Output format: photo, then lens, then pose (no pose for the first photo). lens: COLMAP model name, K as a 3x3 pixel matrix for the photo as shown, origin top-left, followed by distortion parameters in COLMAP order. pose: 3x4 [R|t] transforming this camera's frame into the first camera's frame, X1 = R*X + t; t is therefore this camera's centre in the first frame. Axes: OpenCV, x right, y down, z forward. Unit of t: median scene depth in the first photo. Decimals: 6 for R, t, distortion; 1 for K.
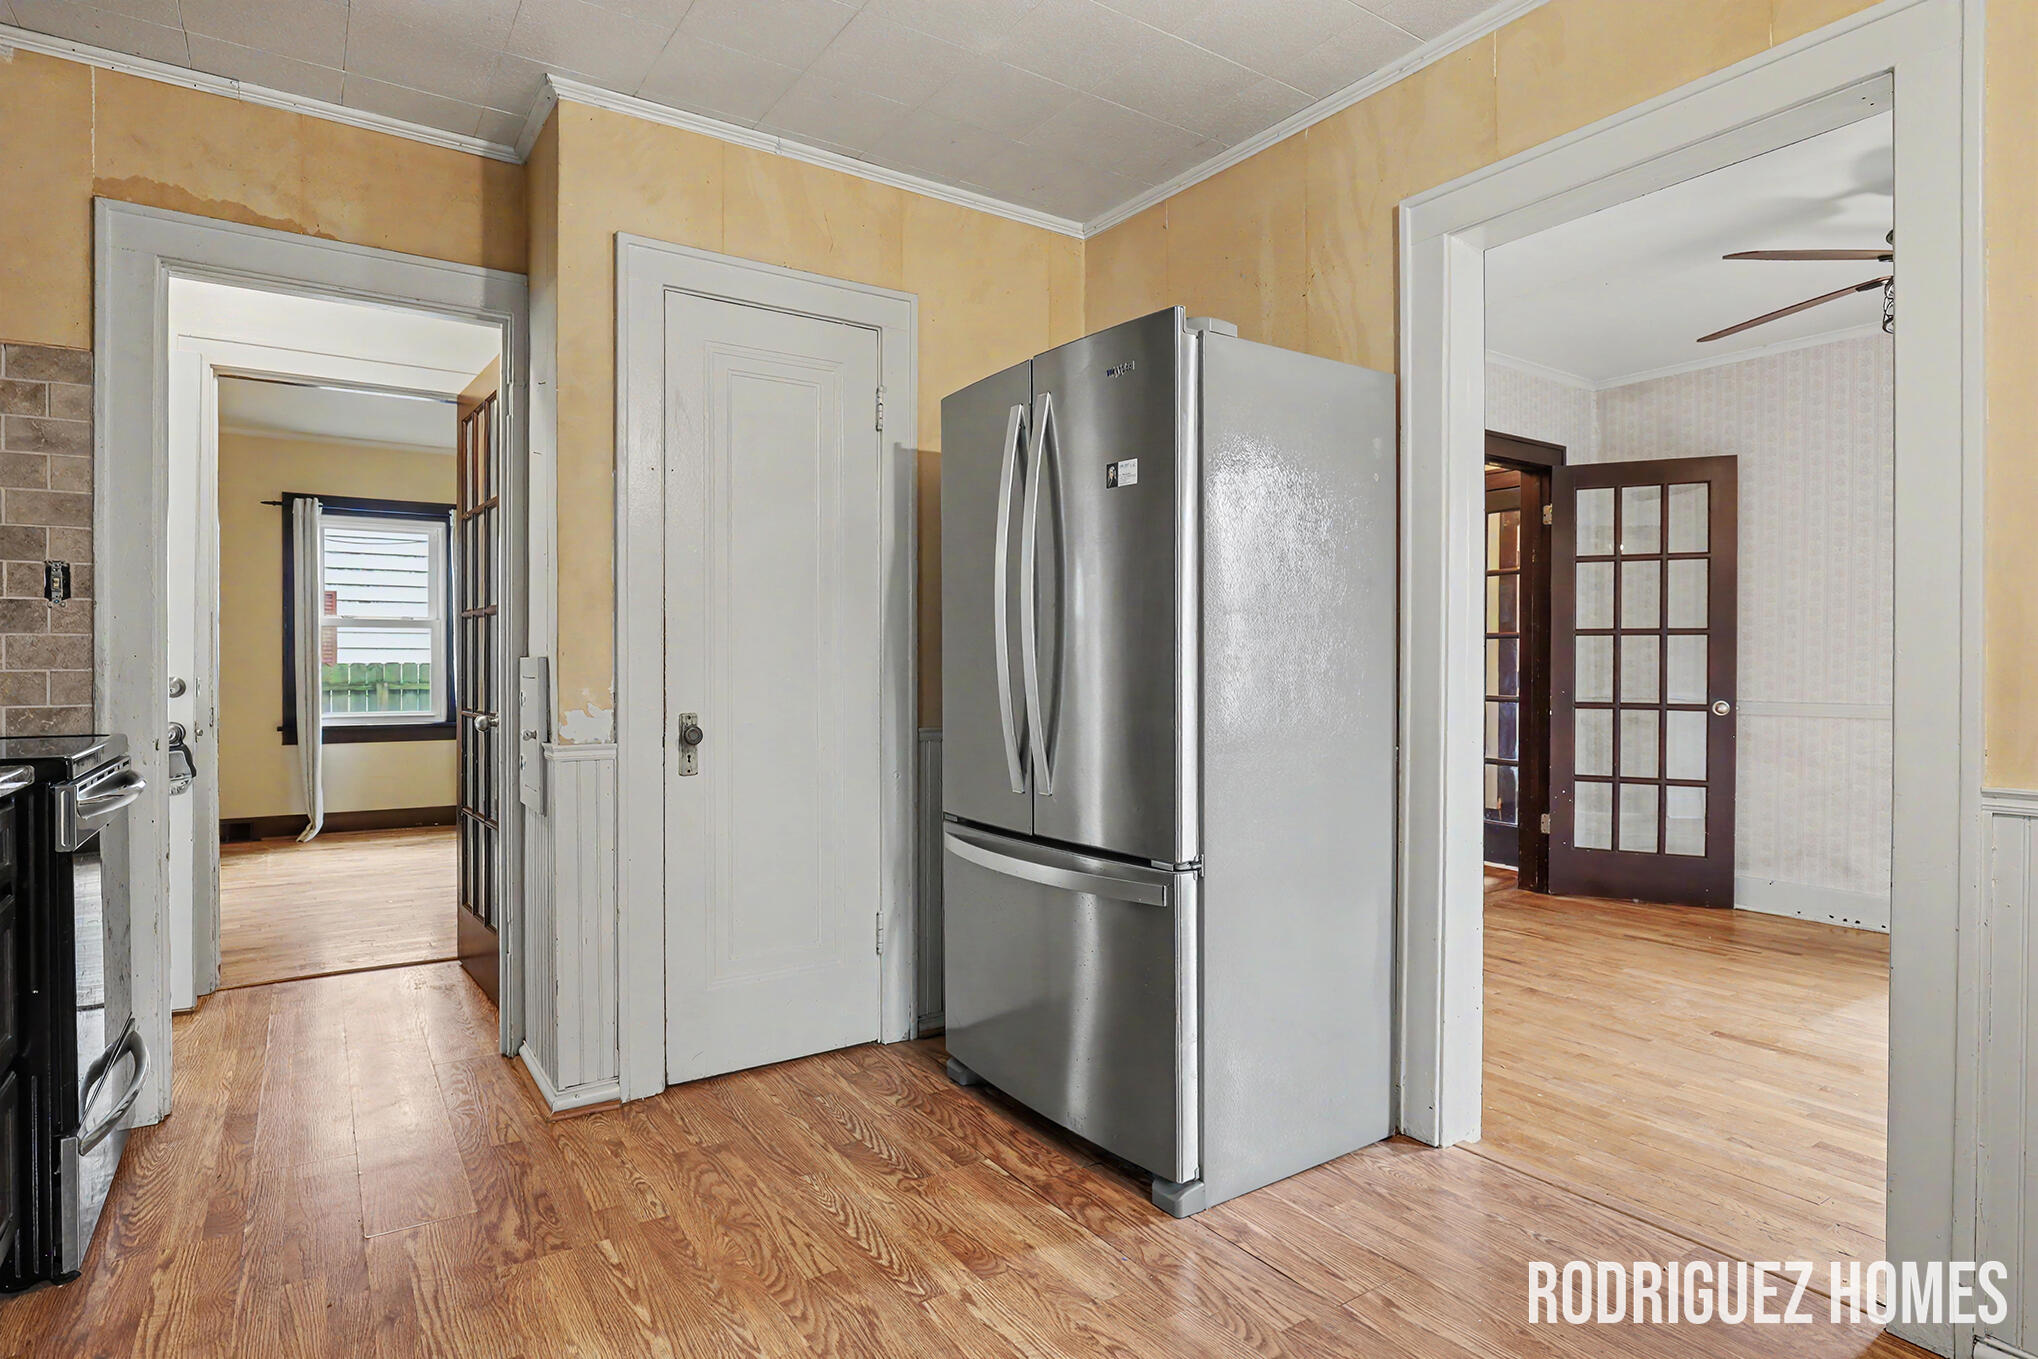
lens RADIAL K [[1075.1, 0, 1038.4], [0, 1075.1, 674.7], [0, 0, 1]] dist [-0.008210, -0.001601]
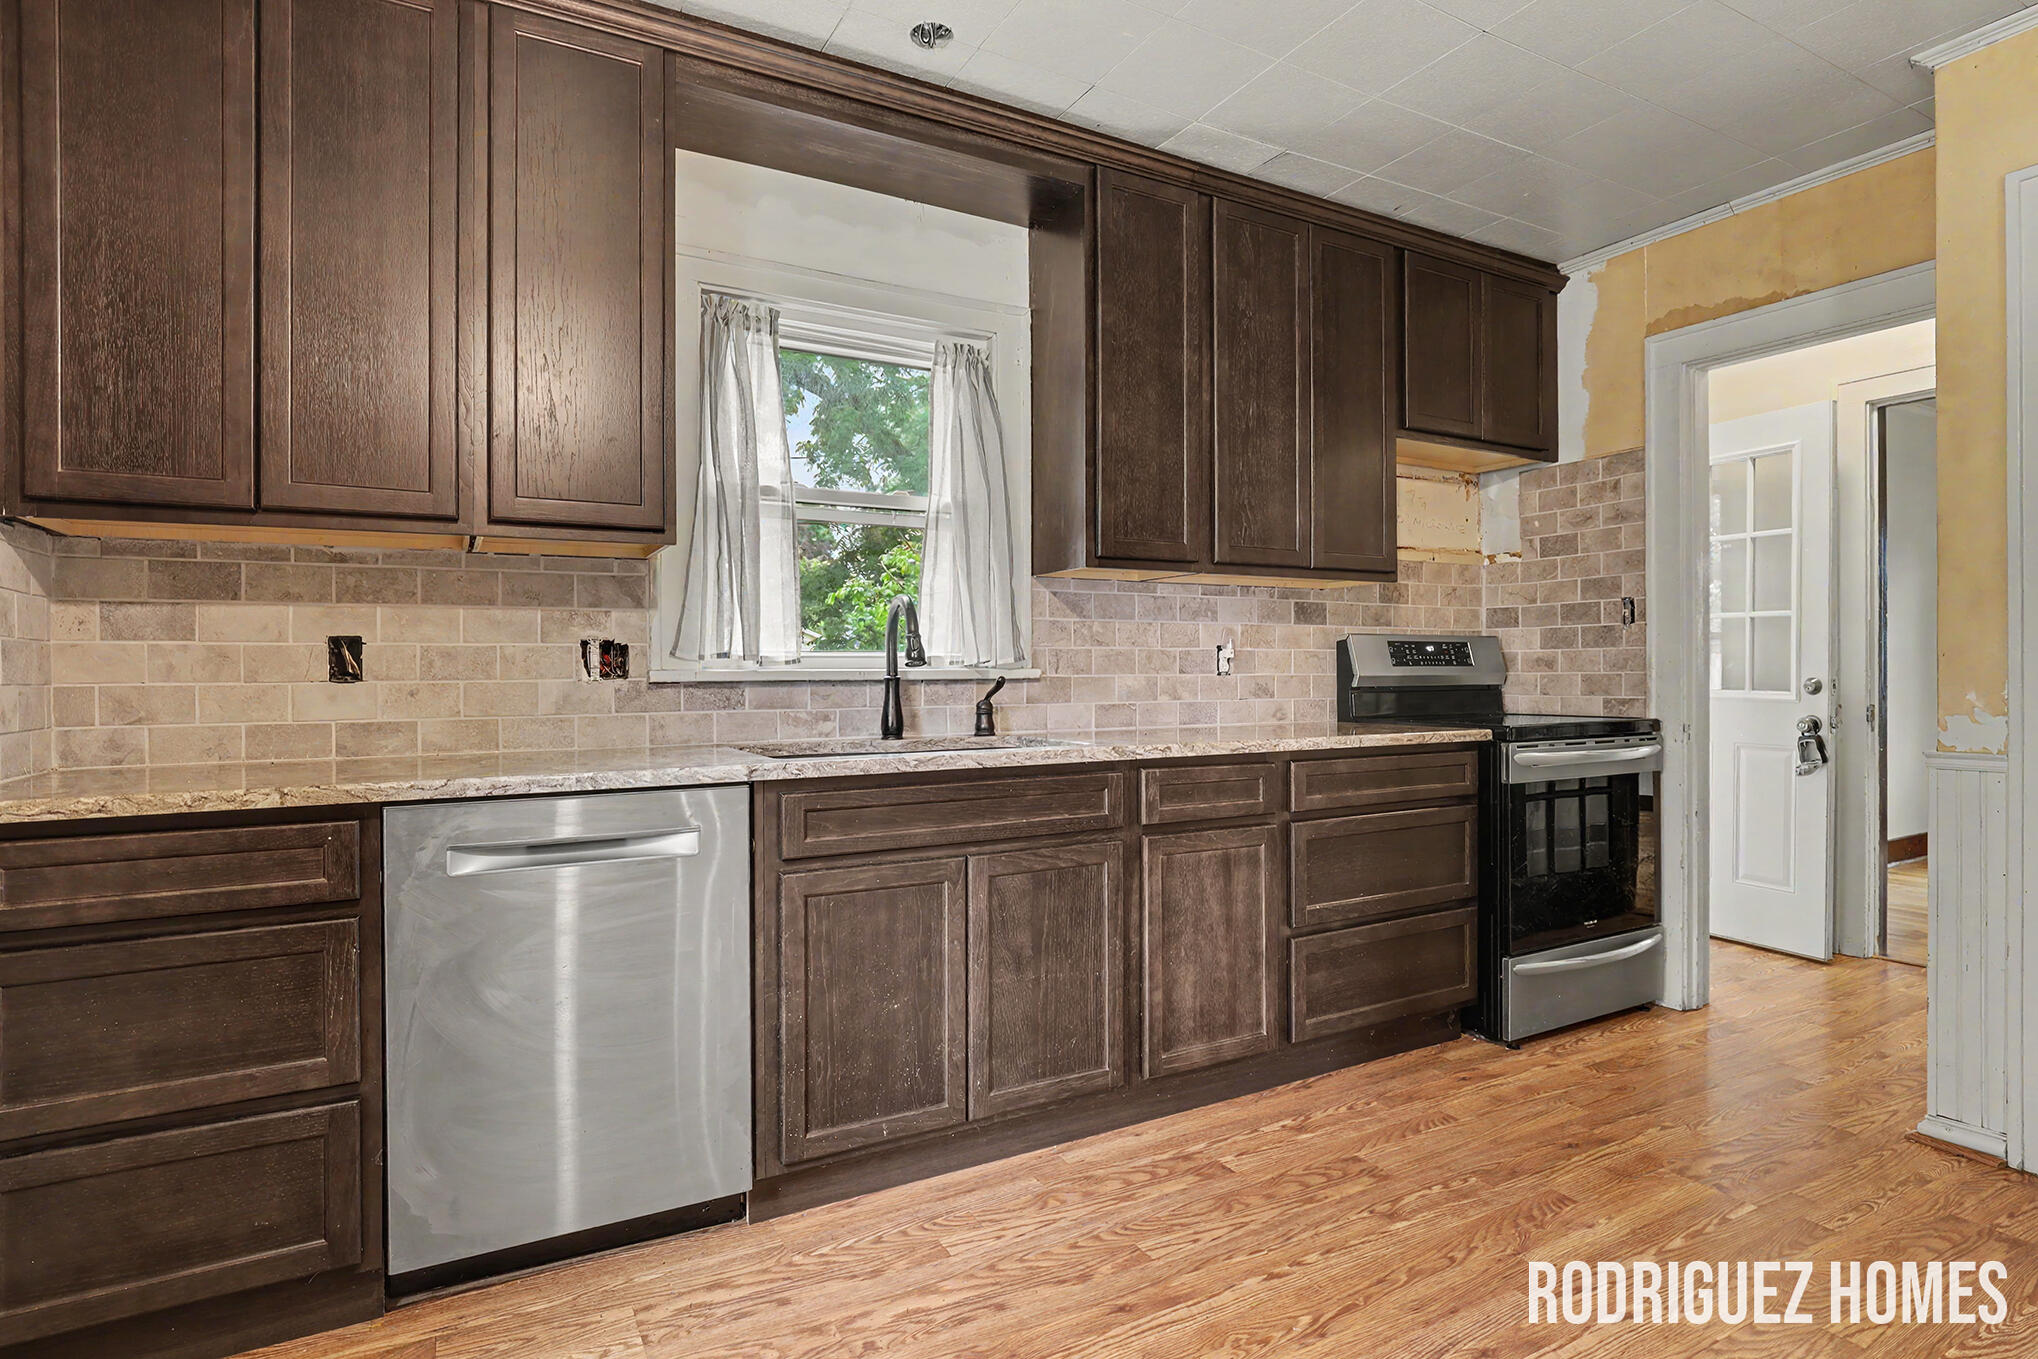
lens RADIAL K [[1018.0, 0, 1004.0], [0, 1018.0, 687.5], [0, 0, 1]] dist [-0.038599, 0.000413]
pose [[-0.096003, 0.013707, -0.995287, 0.379867], [-0.001069, 0.999903, 0.013874, -0.001694], [0.995381, 0.002396, -0.095979, 0.206066]]
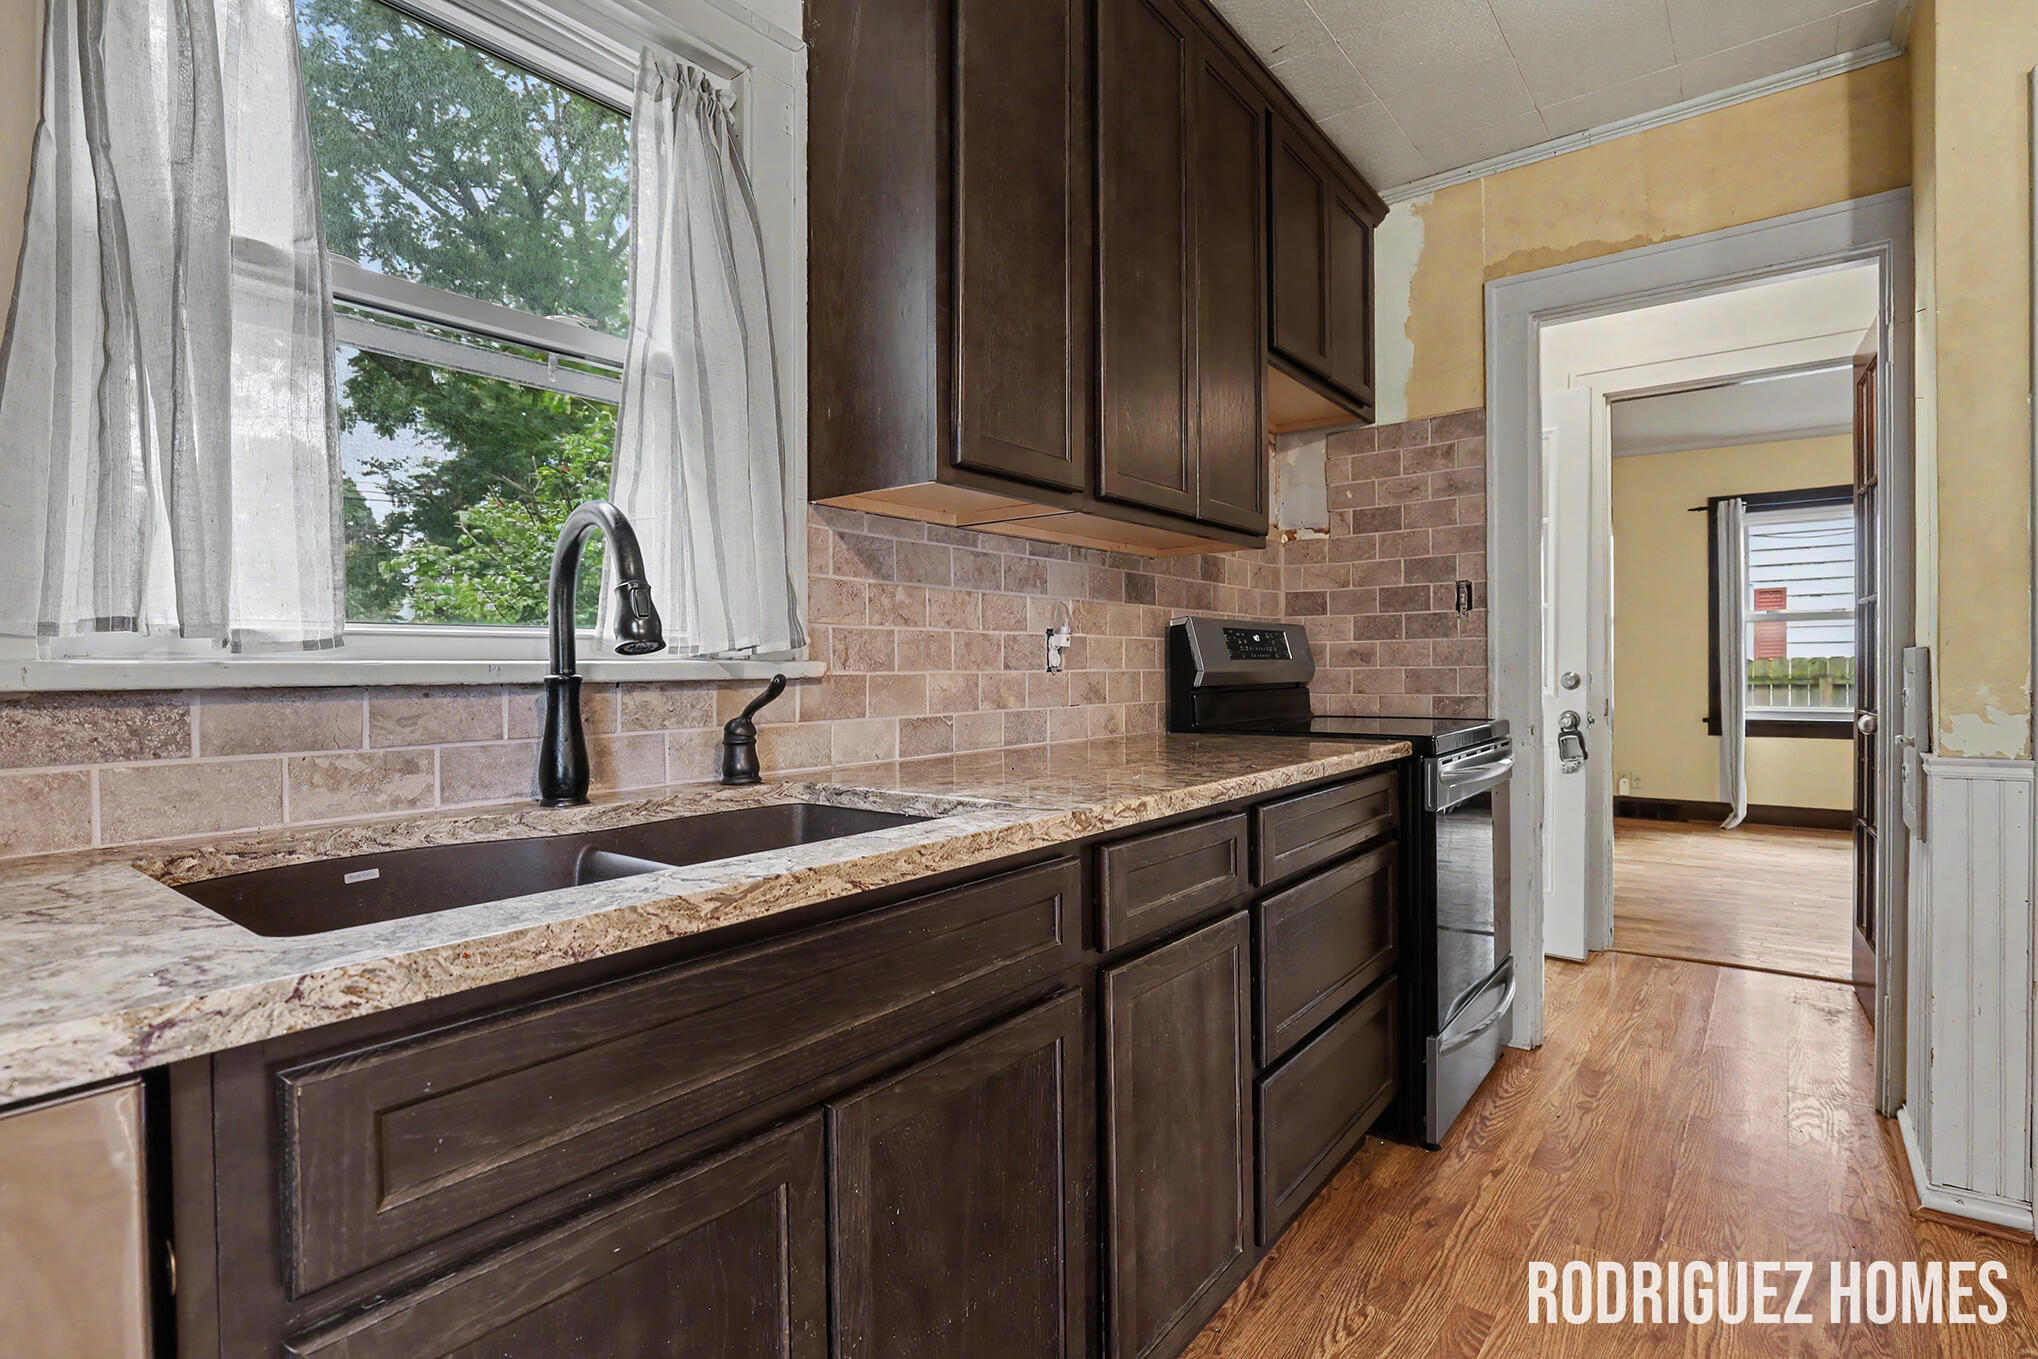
lens RADIAL K [[991.7, 0, 1013.4], [0, 991.7, 684.8], [0, 0, 1]] dist [-0.028925, 0.005965]
pose [[0.307020, 0.010240, -0.951648, 0.021961], [0.004511, 0.999915, 0.012214, 0.000256], [0.951692, -0.008043, 0.306948, 0.095077]]
